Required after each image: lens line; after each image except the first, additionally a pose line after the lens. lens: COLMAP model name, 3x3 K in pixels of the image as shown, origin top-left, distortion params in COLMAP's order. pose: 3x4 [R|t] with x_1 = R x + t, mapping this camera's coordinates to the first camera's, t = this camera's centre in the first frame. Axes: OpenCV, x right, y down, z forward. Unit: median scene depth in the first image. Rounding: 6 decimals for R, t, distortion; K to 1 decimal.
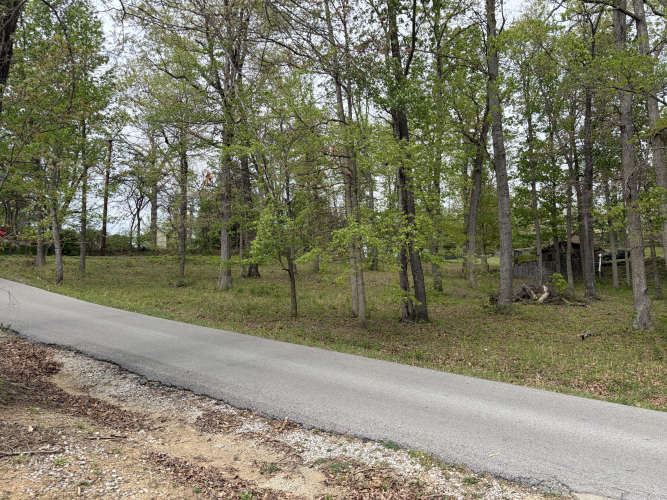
lens RADIAL K [[501.9, 0, 334.9], [0, 501.9, 249.1], [0, 0, 1]] dist [0.065443, -0.068607]
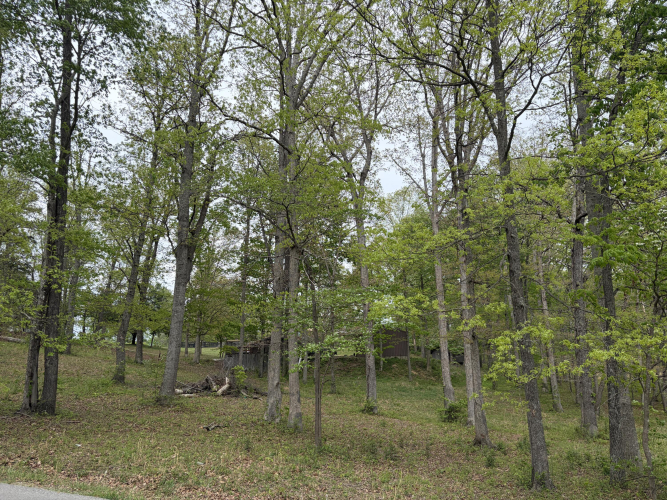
lens RADIAL K [[501.9, 0, 338.2], [0, 501.9, 249.9], [0, 0, 1]] dist [0.065443, -0.068607]
pose [[0.871955, 0.155873, 0.464110, 0.095028], [-0.073901, 0.979007, -0.189960, -0.002944], [-0.483976, 0.131339, 0.865169, -0.031170]]
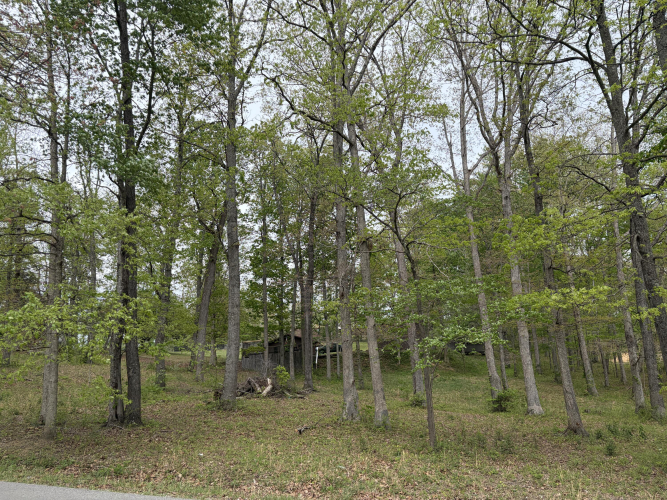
lens RADIAL K [[501.9, 0, 333.4], [0, 501.9, 250.6], [0, 0, 1]] dist [0.065443, -0.068607]
pose [[0.871254, 0.109044, 0.478567, 0.015038], [-0.023253, 0.983085, -0.181668, 0.001380], [-0.490282, 0.147151, 0.859052, 0.030196]]
